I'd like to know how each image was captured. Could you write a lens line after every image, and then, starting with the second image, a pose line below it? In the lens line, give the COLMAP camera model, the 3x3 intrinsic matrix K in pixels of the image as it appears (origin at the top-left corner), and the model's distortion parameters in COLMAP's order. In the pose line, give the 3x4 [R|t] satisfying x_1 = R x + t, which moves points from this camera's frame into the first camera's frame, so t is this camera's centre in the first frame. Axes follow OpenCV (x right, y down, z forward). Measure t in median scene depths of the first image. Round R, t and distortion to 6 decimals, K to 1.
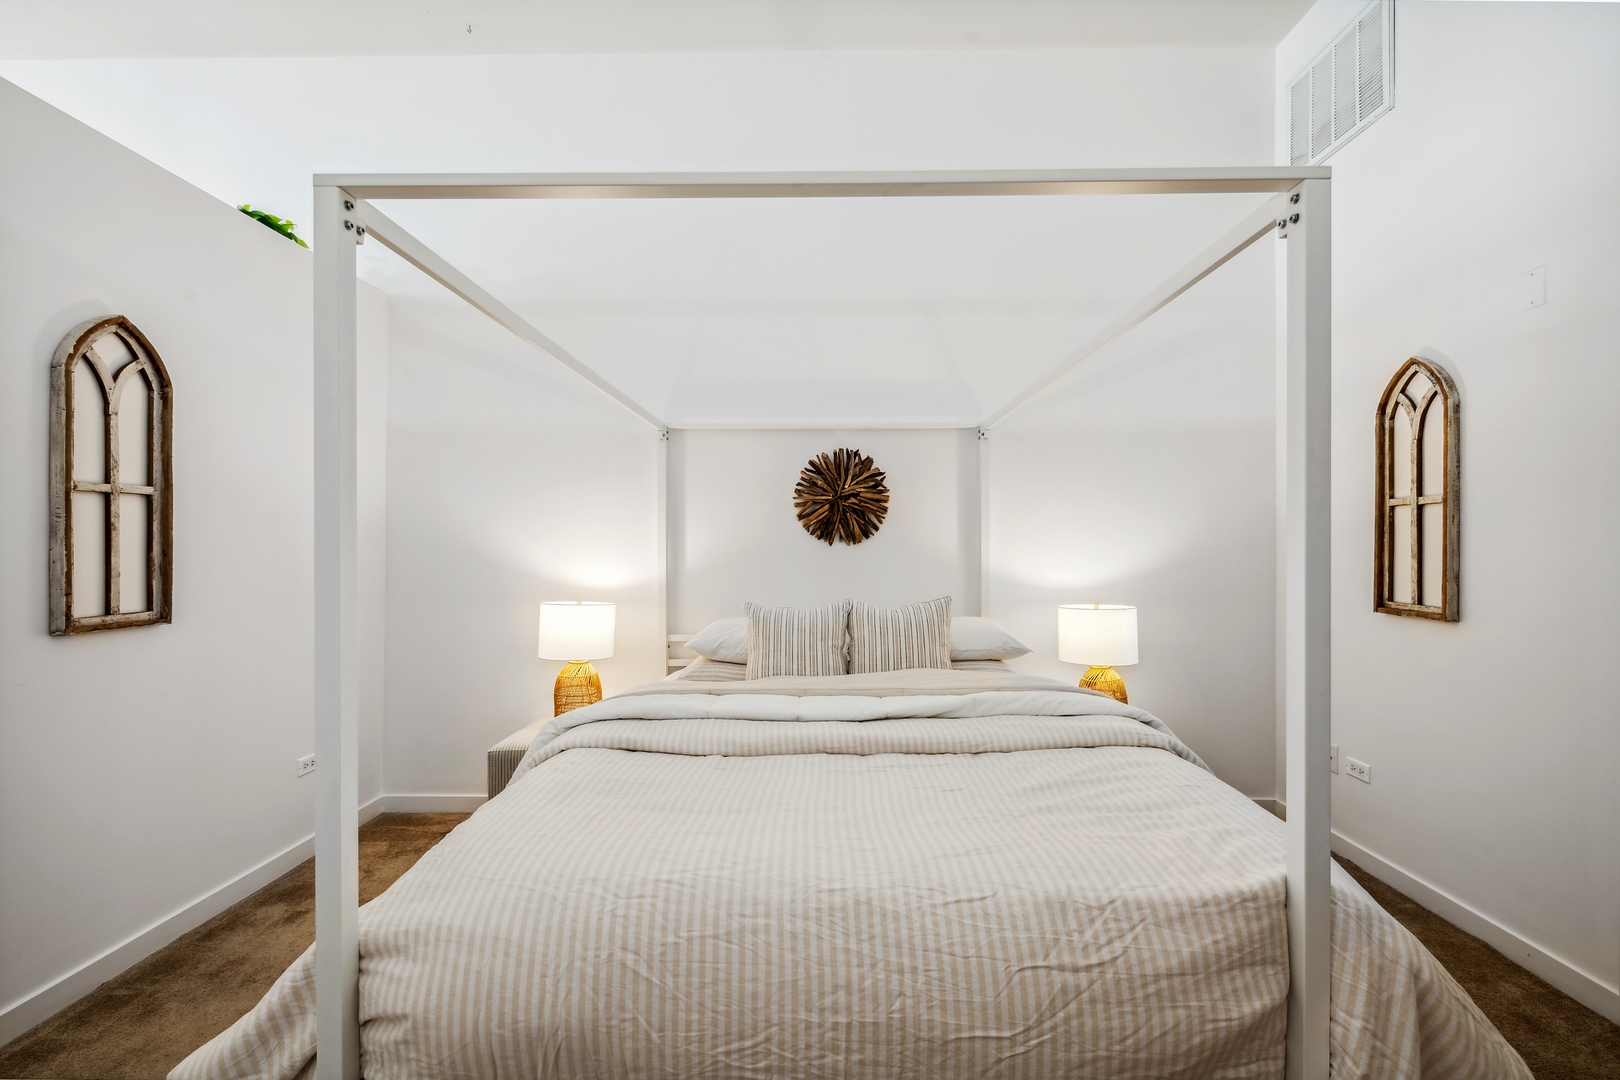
lens RADIAL K [[665.5, 0, 810.3], [0, 665.5, 547.0], [0, 0, 1]] dist [0.020348, -0.012382]
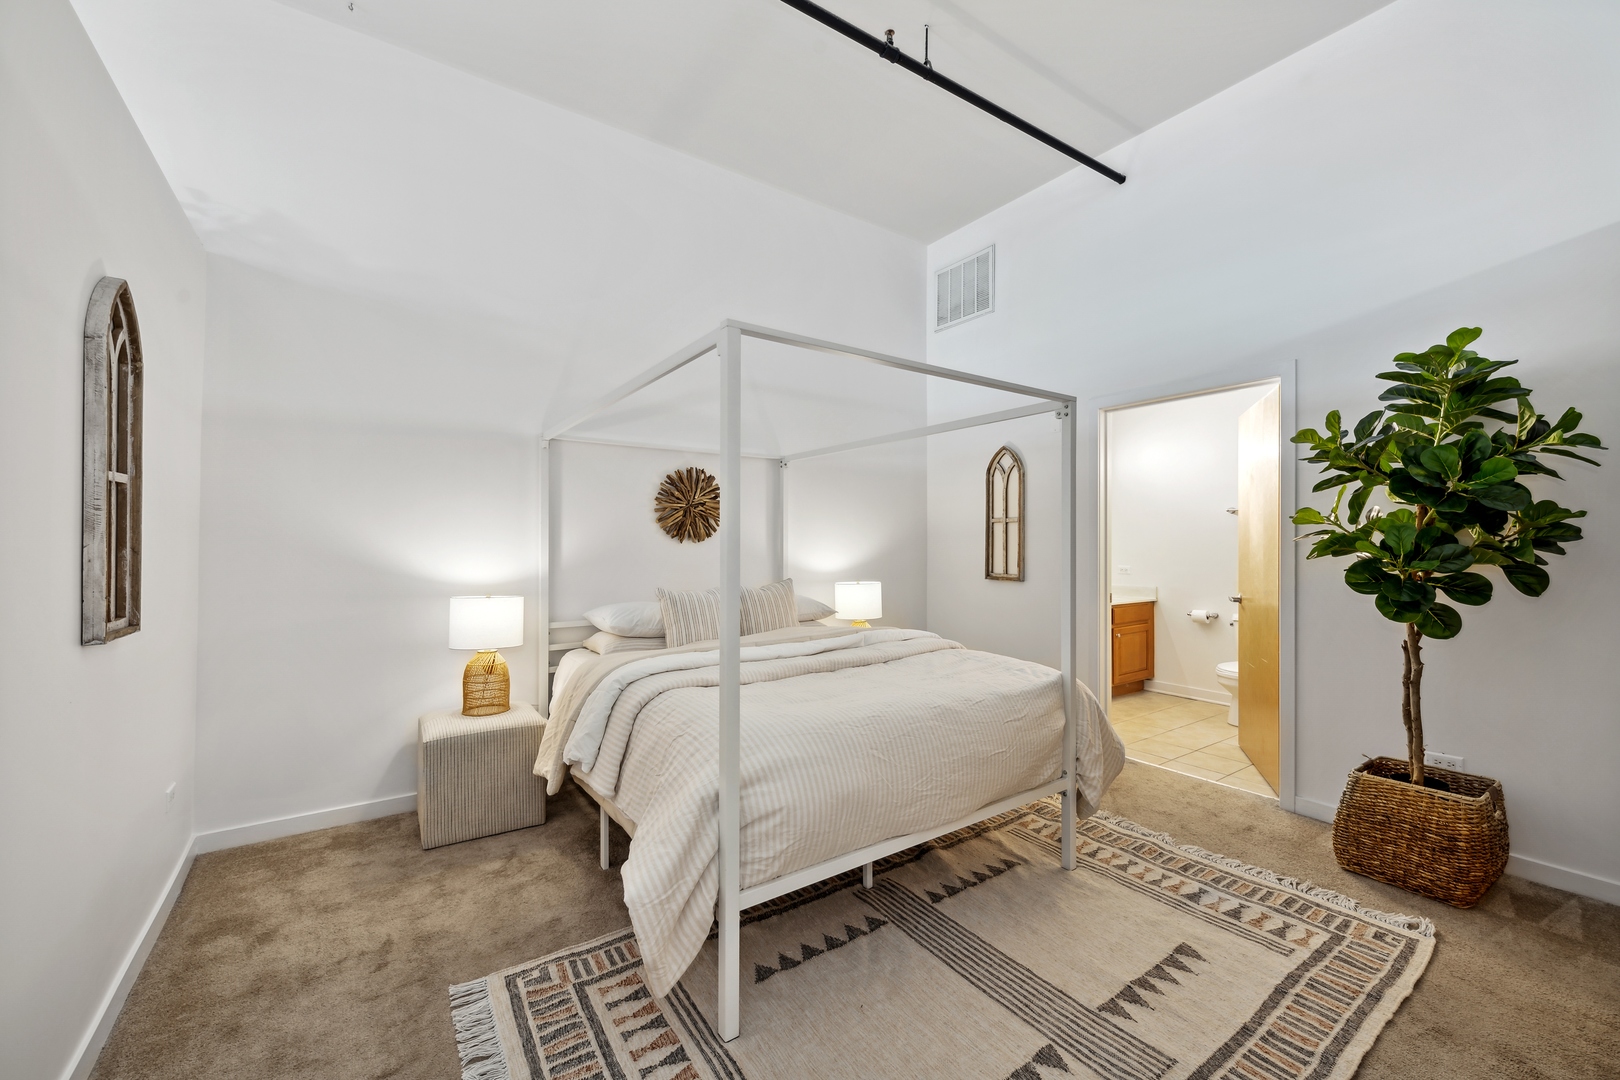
lens RADIAL K [[650.6, 0, 814.4], [0, 650.6, 543.1], [0, 0, 1]] dist [0.000929, 0.000031]
pose [[0.804156, 0.001188, 0.594417, -0.553411], [0.001319, 0.999992, -0.003783, 0.003007], [-0.594416, 0.003826, 0.804148, -0.152639]]
